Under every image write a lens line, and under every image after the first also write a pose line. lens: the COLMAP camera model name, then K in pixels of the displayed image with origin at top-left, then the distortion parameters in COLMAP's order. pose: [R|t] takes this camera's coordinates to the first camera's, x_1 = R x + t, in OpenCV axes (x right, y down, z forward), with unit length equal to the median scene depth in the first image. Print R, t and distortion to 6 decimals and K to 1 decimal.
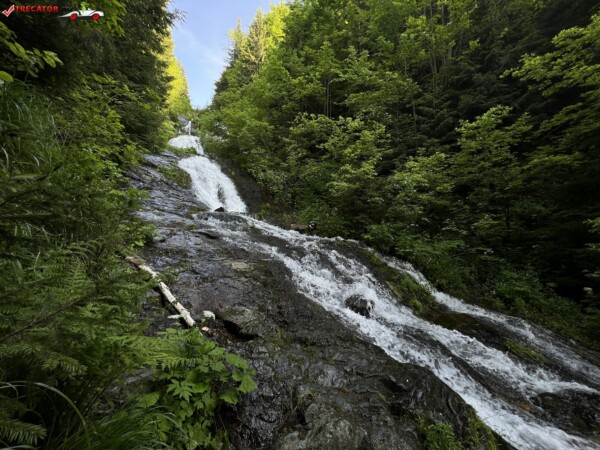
lens RADIAL K [[237.9, 0, 299.3], [0, 237.9, 226.5], [0, 0, 1]] dist [-0.002432, -0.000054]
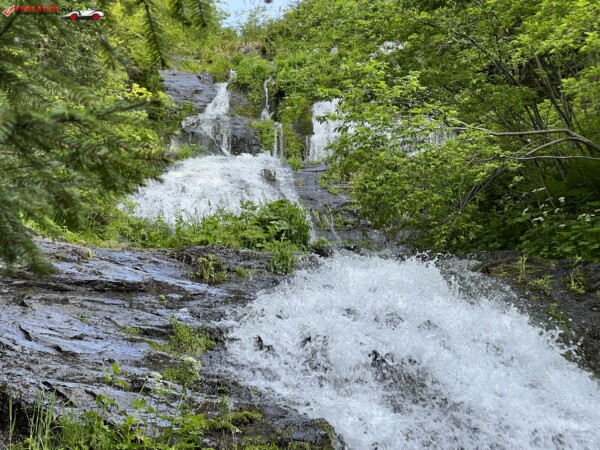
lens RADIAL K [[1324.4, 0, 309.0], [0, 1324.4, 223.8], [0, 0, 1]] dist [0.212406, 0.000000]
pose [[0.933752, -0.144414, -0.327494, -0.286051], [0.044918, 0.955035, -0.293070, -0.148857], [0.355092, 0.258944, 0.898253, 0.495375]]
